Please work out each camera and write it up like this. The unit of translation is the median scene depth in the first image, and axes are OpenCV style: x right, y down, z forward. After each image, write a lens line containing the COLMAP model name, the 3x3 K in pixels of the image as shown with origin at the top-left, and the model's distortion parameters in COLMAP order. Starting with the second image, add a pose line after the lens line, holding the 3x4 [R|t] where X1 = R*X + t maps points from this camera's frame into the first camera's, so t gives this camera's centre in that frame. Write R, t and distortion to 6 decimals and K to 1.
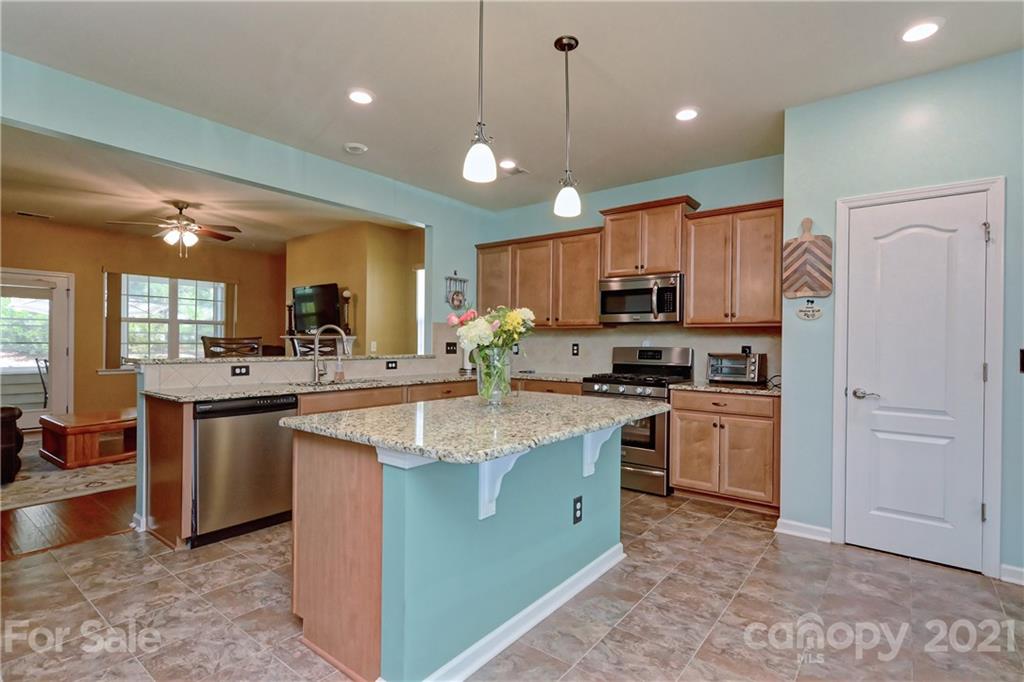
lens RADIAL K [[491.4, 0, 512.0], [0, 491.4, 341.0], [0, 0, 1]] dist [0.001610, 0.000402]
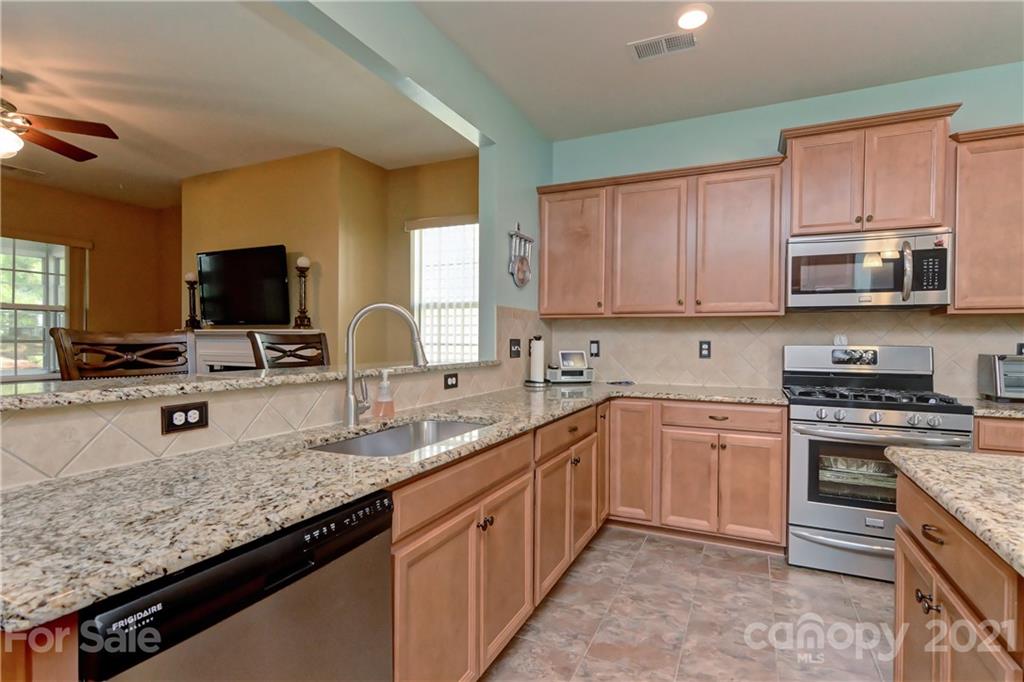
lens RADIAL K [[503.8, 0, 512.0], [0, 503.8, 341.0], [0, 0, 1]] dist [0.000718, 0.000857]
pose [[0.976024, -0.004954, 0.217606, -0.264450], [0.002610, 0.999935, 0.011057, -0.001747], [-0.217647, -0.010224, 0.975974, 0.382119]]
